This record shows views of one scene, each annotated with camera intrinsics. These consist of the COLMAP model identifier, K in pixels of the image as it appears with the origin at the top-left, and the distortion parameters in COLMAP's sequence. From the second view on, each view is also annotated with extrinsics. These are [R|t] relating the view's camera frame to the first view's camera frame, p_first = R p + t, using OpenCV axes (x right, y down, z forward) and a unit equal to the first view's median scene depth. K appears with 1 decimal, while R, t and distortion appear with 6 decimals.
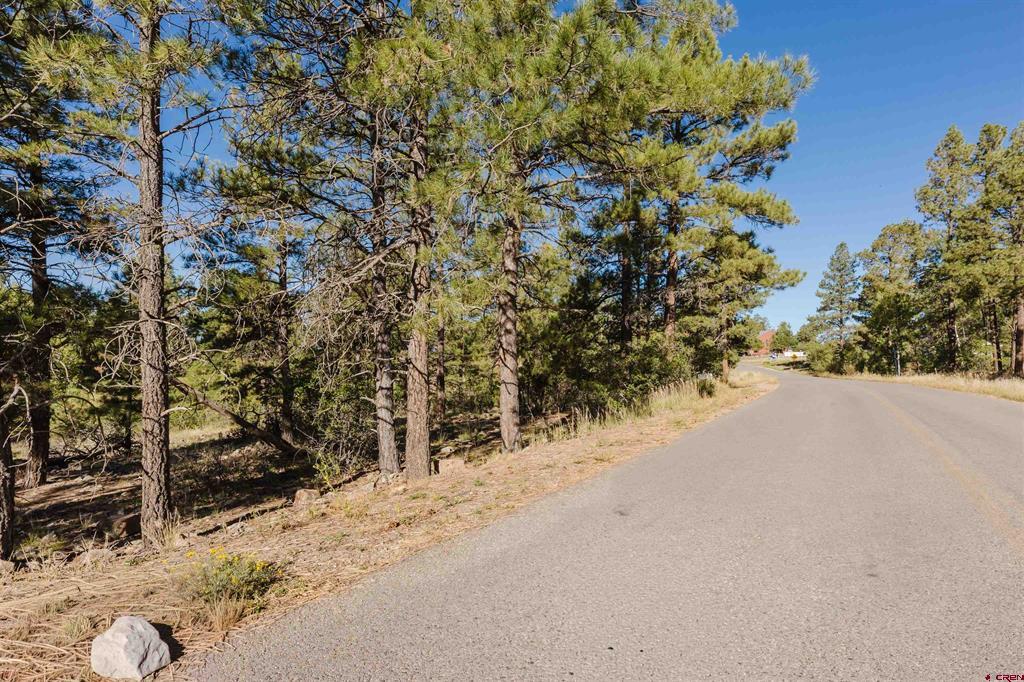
lens RADIAL K [[517.7, 0, 512.1], [0, 517.7, 341.8], [0, 0, 1]] dist [-0.000097, 0.000044]
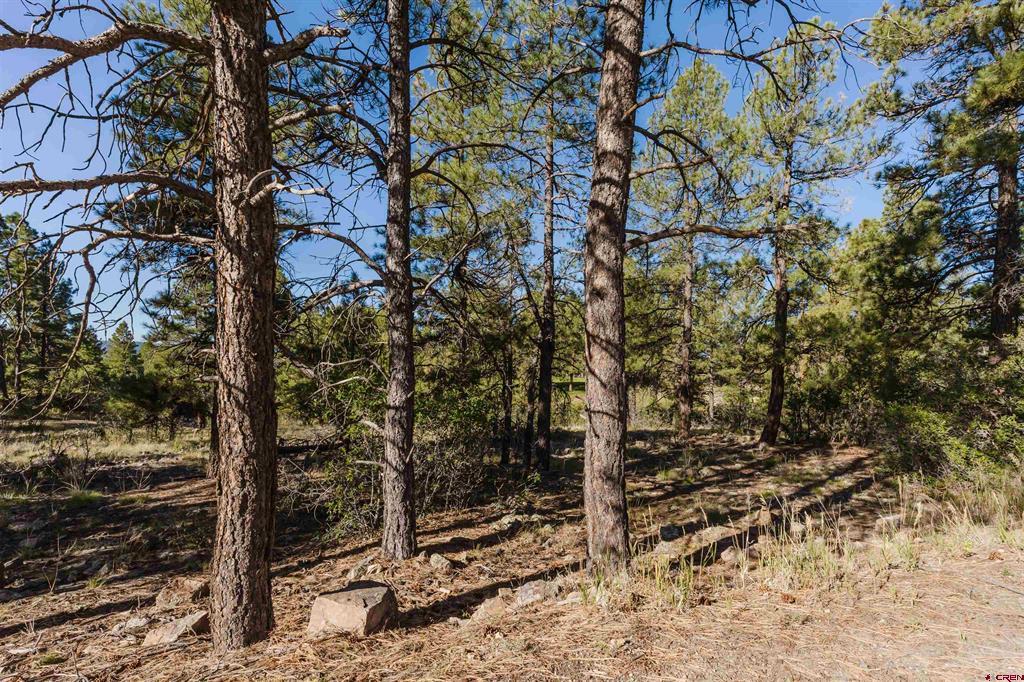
lens RADIAL K [[477.6, 0, 510.5], [0, 477.6, 369.9], [0, 0, 1]] dist [0.002285, 0.000030]
pose [[0.830607, 0.015041, -0.556656, 0.154995], [0.007295, 0.999255, 0.037885, 0.028399], [0.556812, -0.035528, 0.829879, 0.616011]]
